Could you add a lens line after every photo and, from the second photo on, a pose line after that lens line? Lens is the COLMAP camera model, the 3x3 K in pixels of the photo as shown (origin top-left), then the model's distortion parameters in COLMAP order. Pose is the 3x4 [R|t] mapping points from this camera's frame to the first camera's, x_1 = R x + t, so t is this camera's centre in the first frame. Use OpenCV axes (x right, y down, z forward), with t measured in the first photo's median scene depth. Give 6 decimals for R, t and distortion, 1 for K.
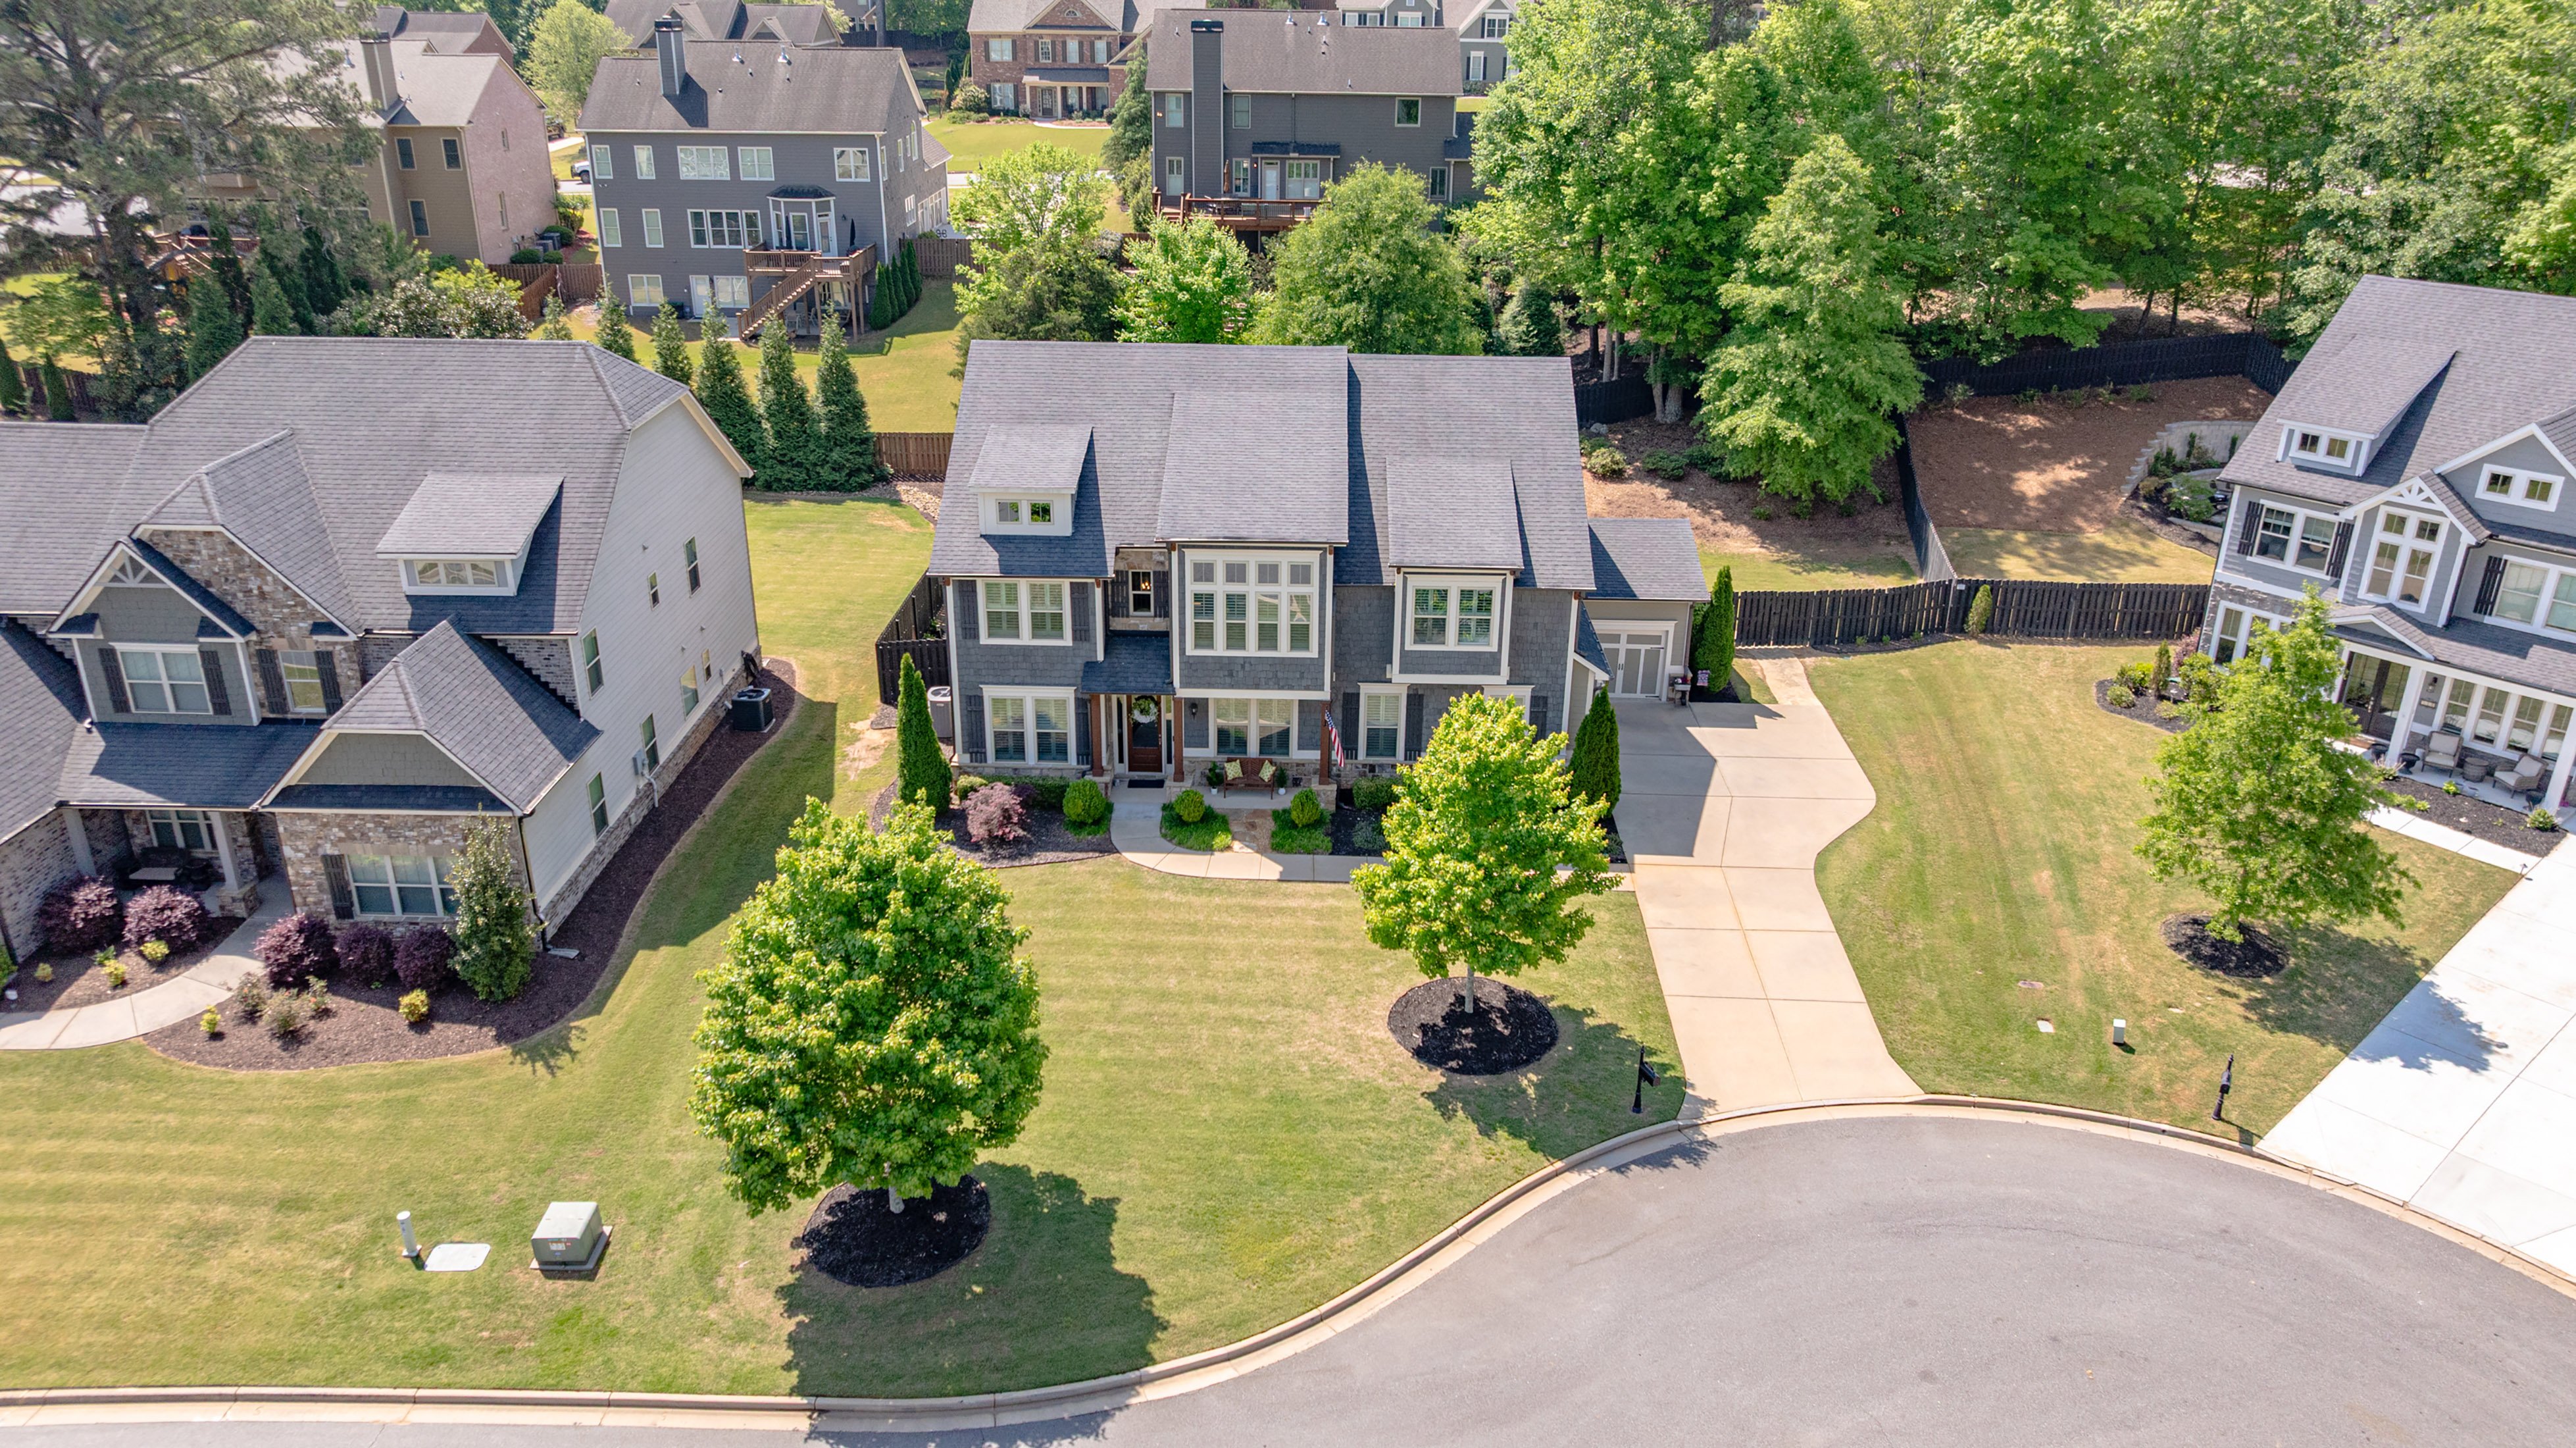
lens RADIAL K [[1857.3, 0, 1287.8], [0, 1857.3, 670.9], [0, 0, 1]] dist [-0.032977, 0.042867]
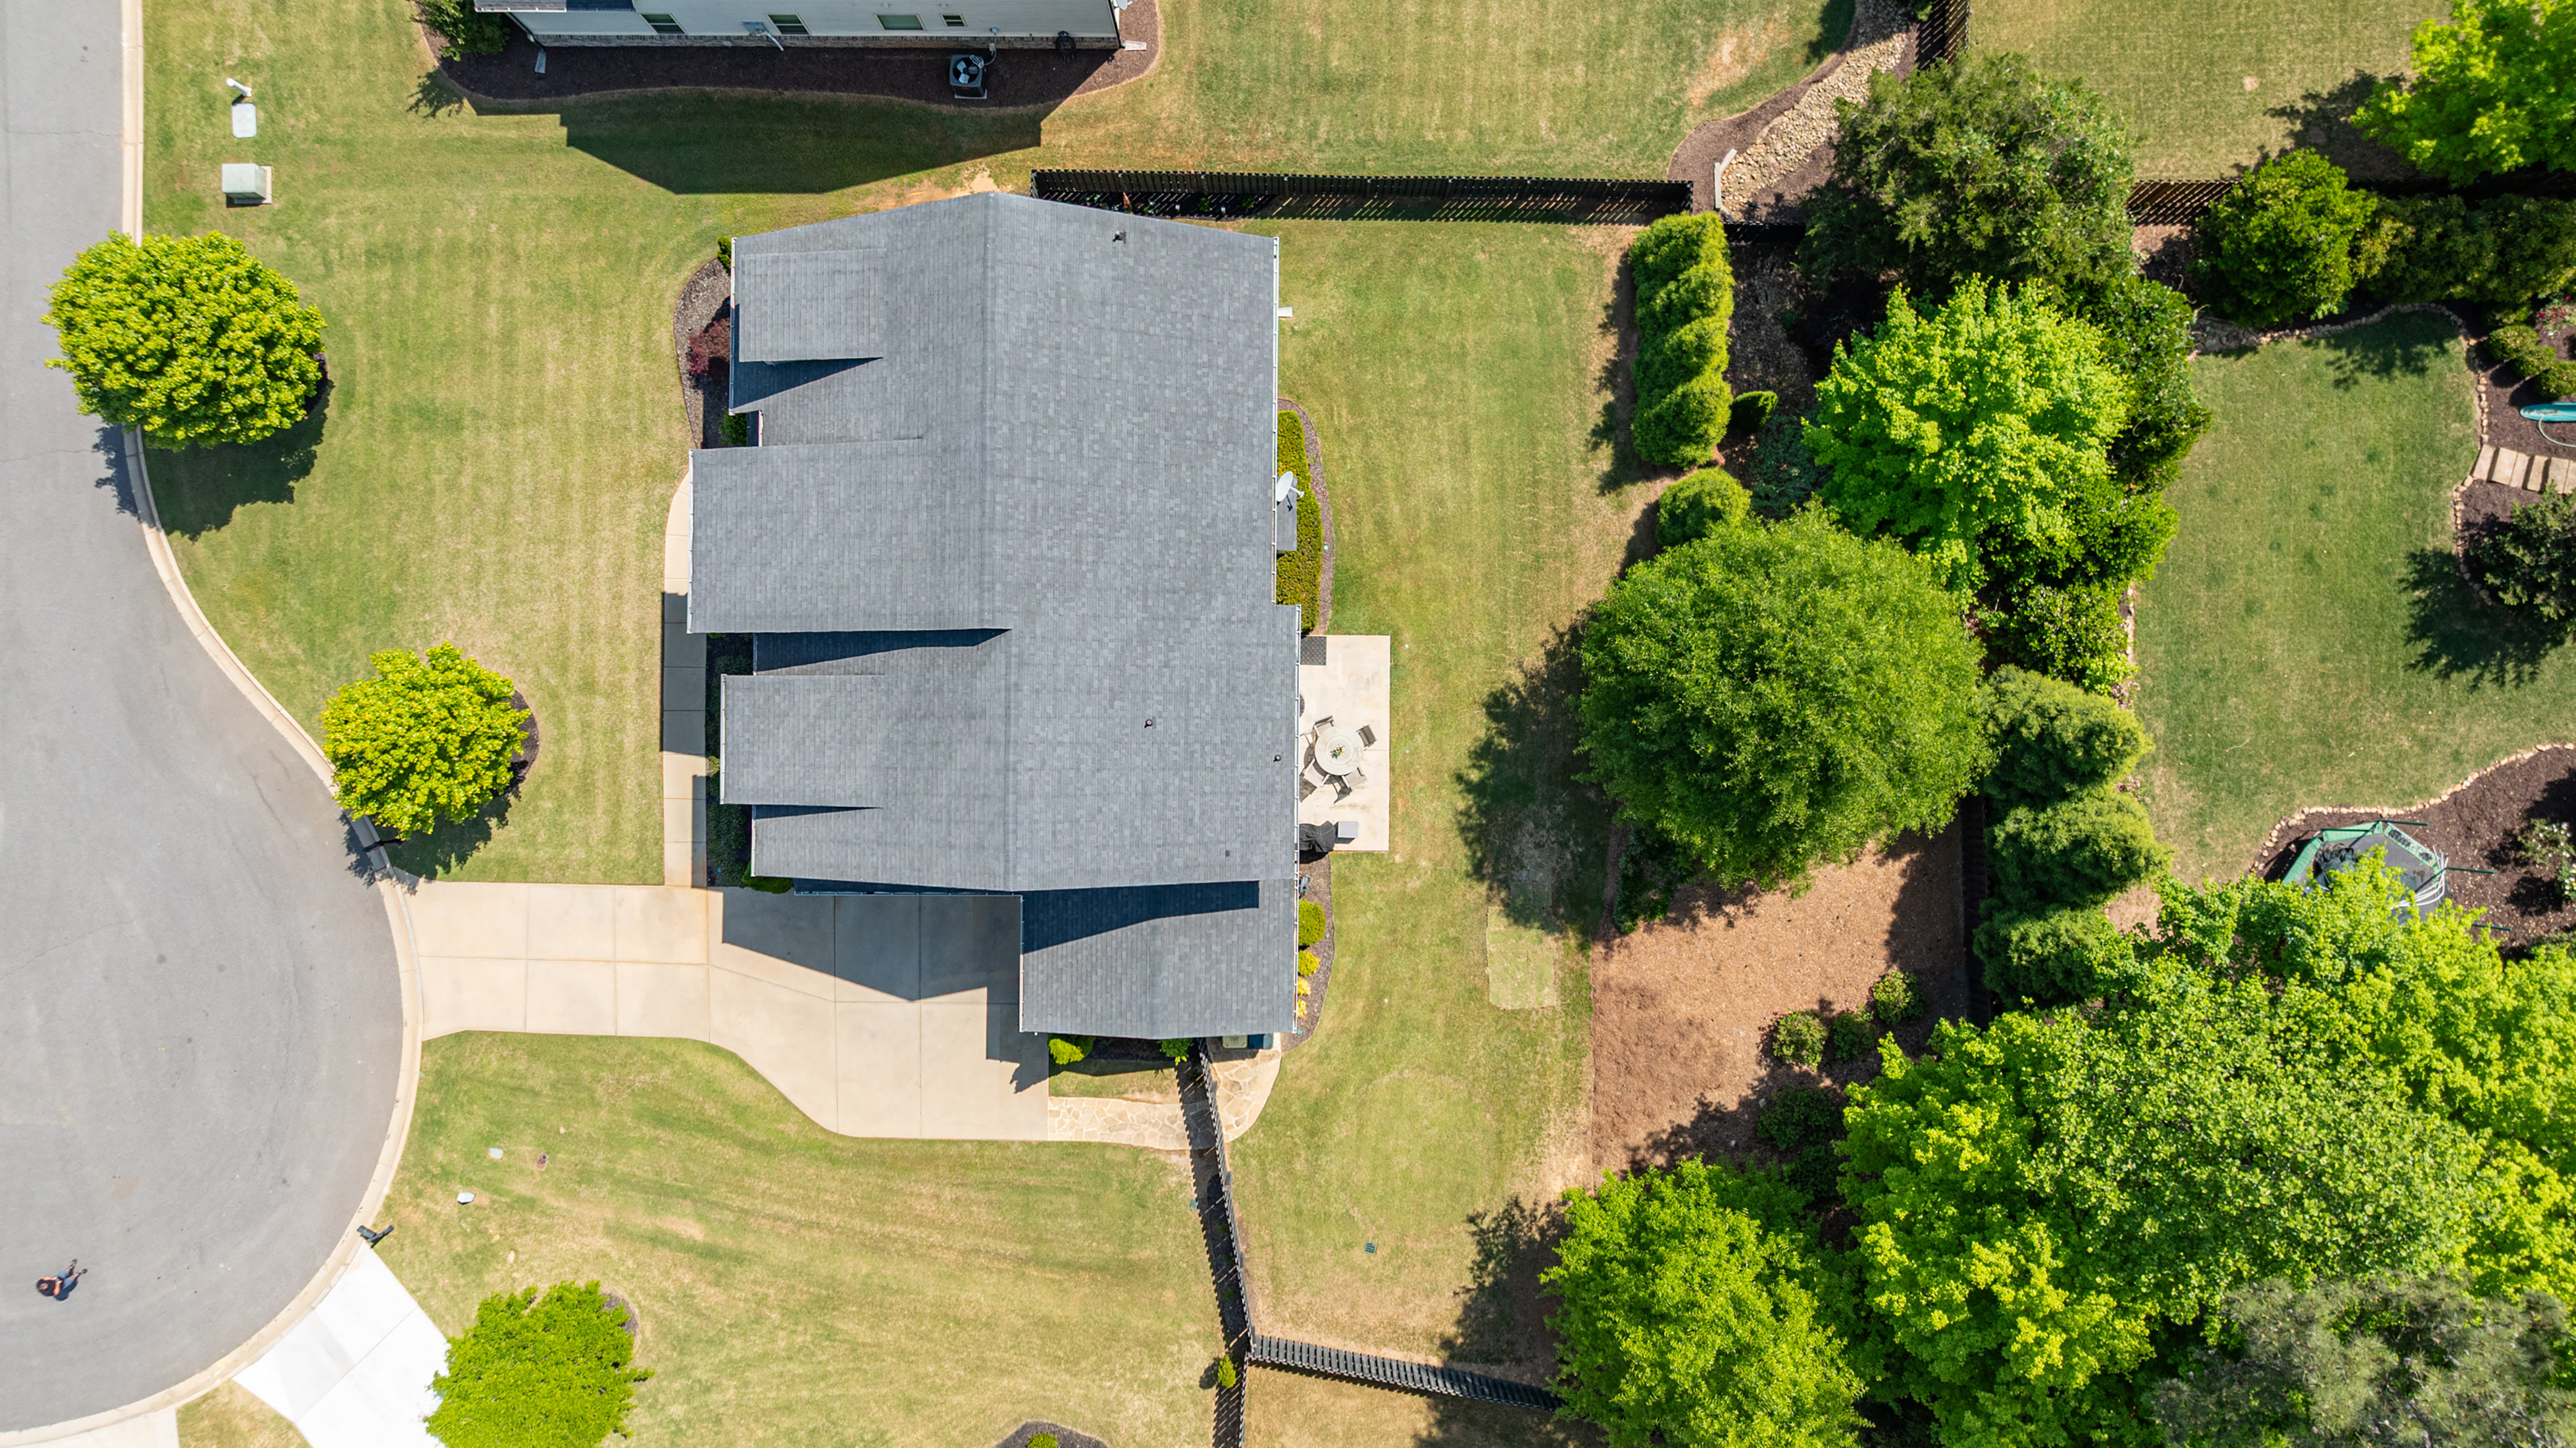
lens RADIAL K [[1857.3, 0, 1287.8], [0, 1857.3, 670.9], [0, 0, 1]] dist [-0.032977, 0.042867]
pose [[0.011344, 0.999620, -0.025108, 0.078260], [-0.355515, 0.027501, 0.934266, -1.123509], [0.934602, -0.001672, 0.355692, 0.906489]]
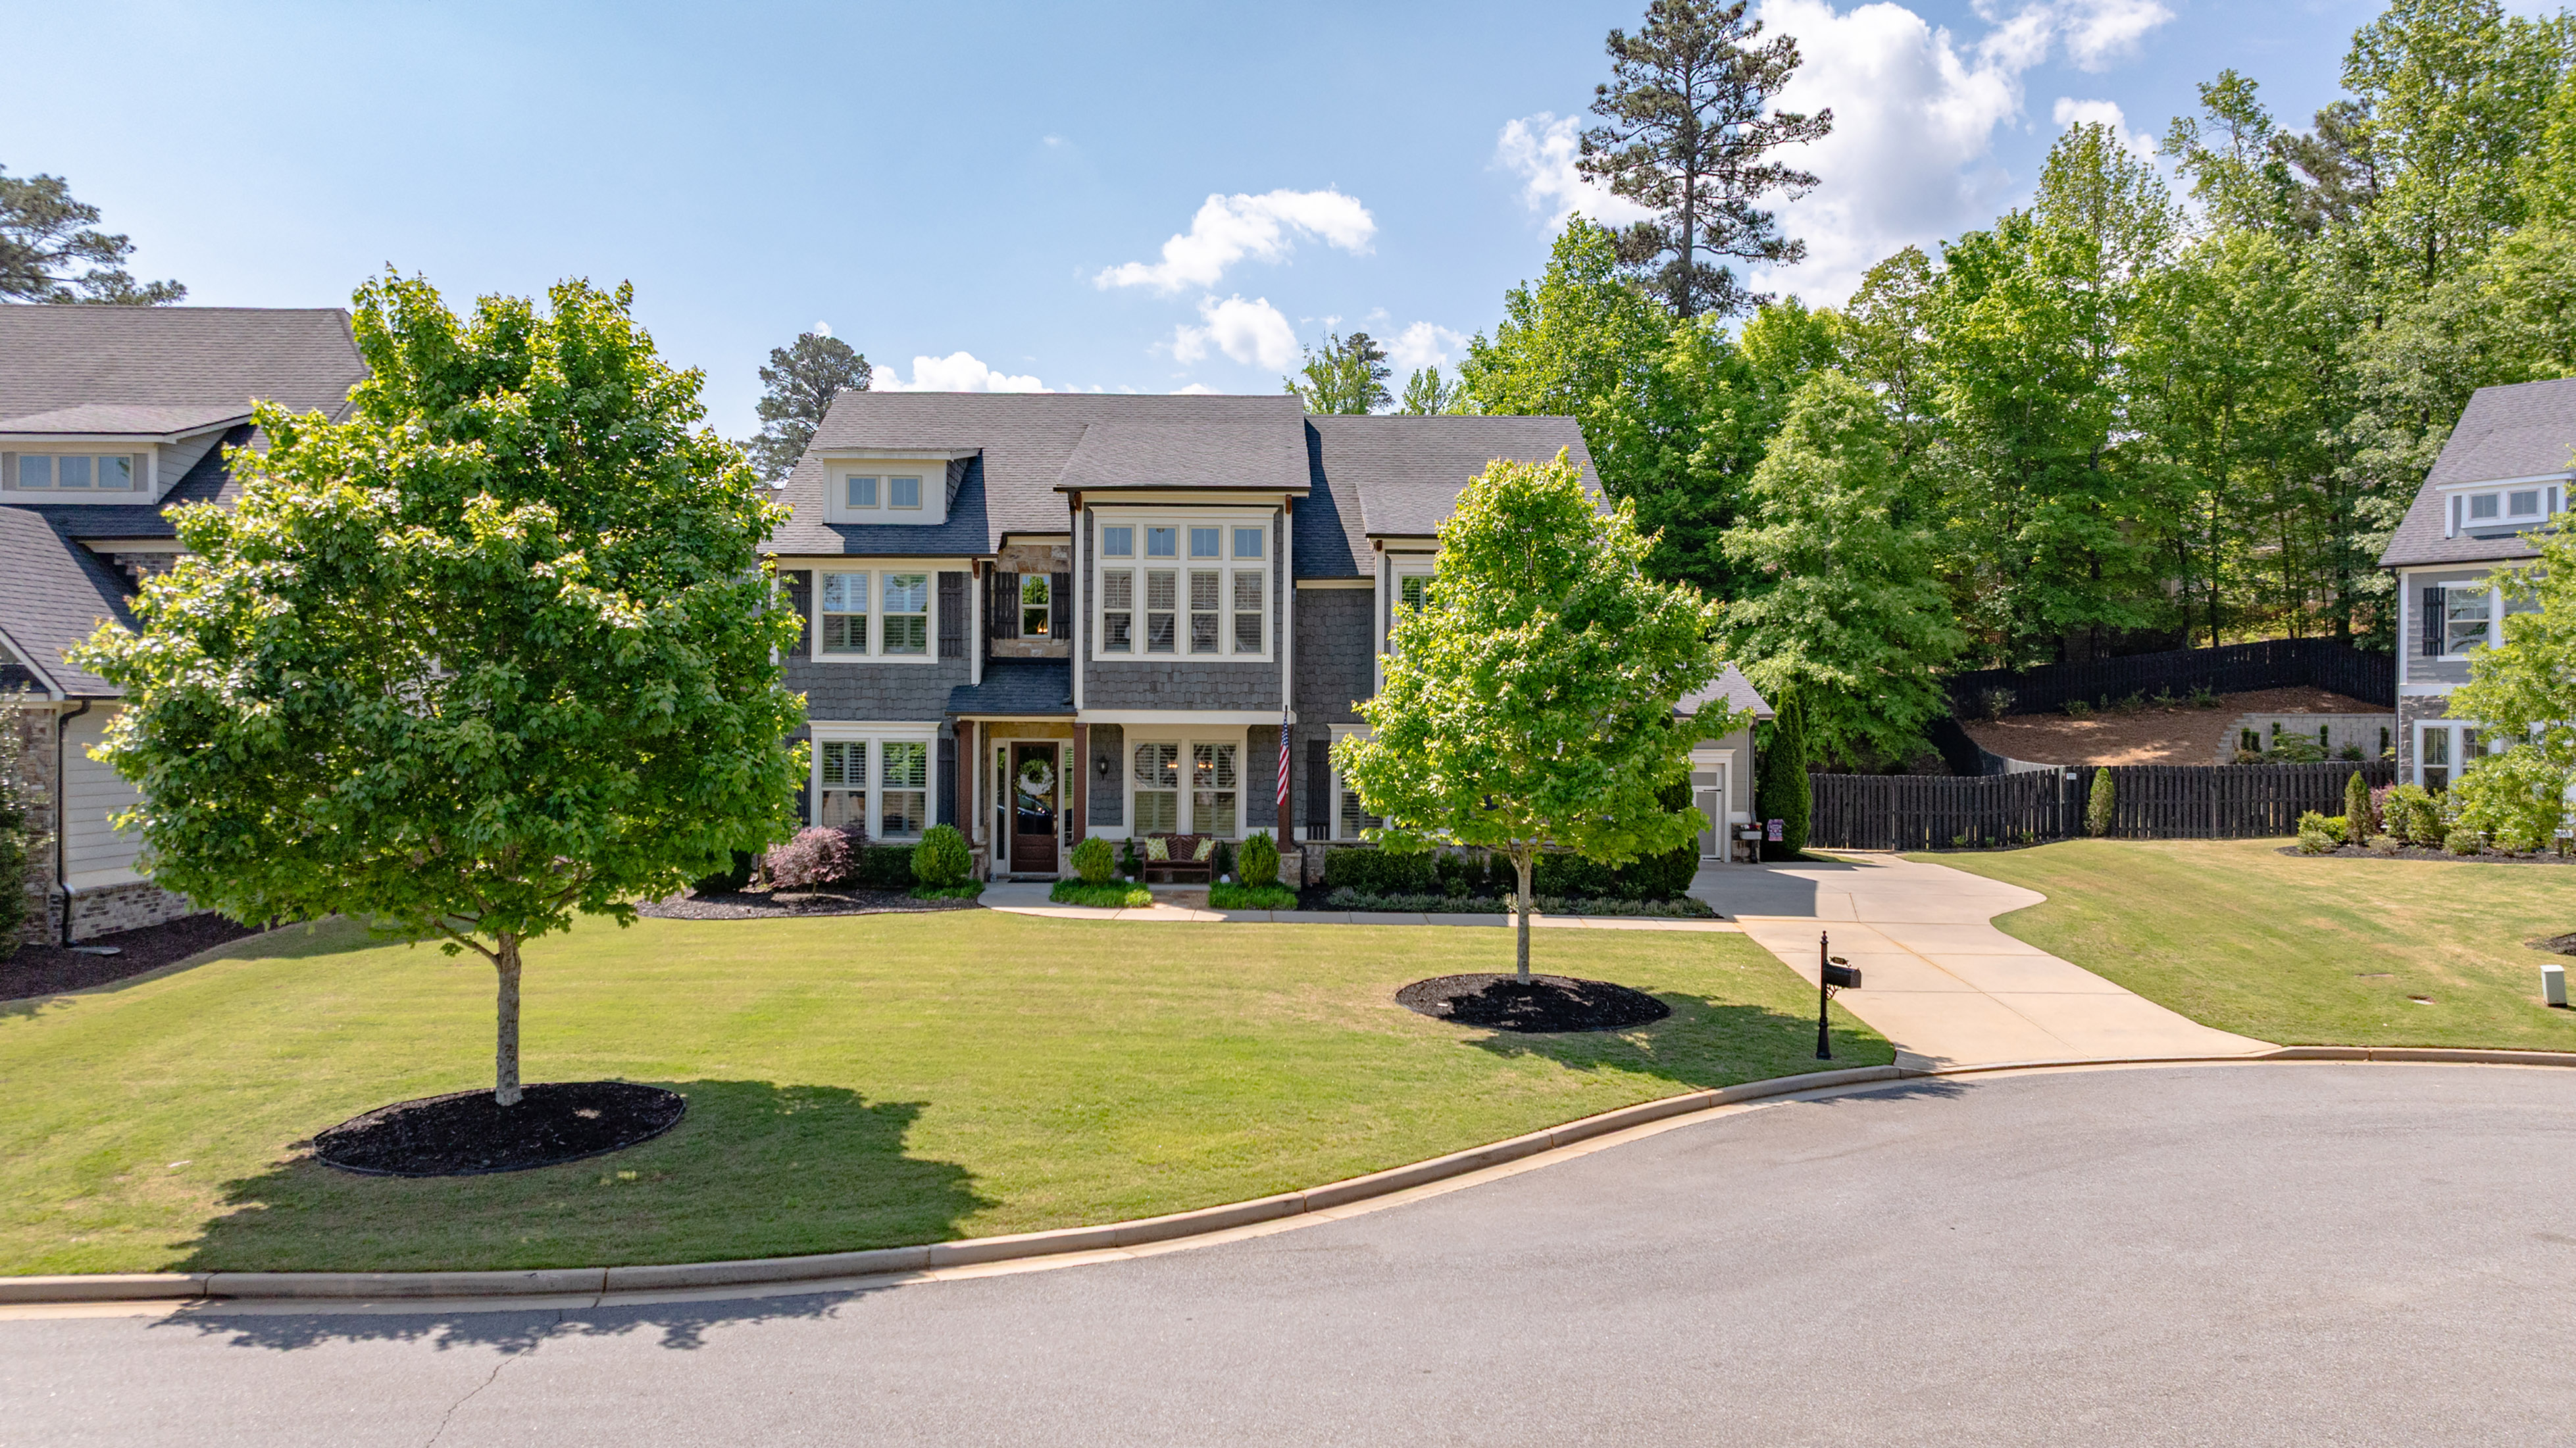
lens RADIAL K [[1857.3, 0, 1287.8], [0, 1857.3, 670.9], [0, 0, 1]] dist [-0.032977, 0.042867]
pose [[0.999460, -0.006754, 0.032158, -0.001522], [0.018678, 0.921938, -0.386887, 0.278205], [-0.027034, 0.387279, 0.921566, 0.325398]]
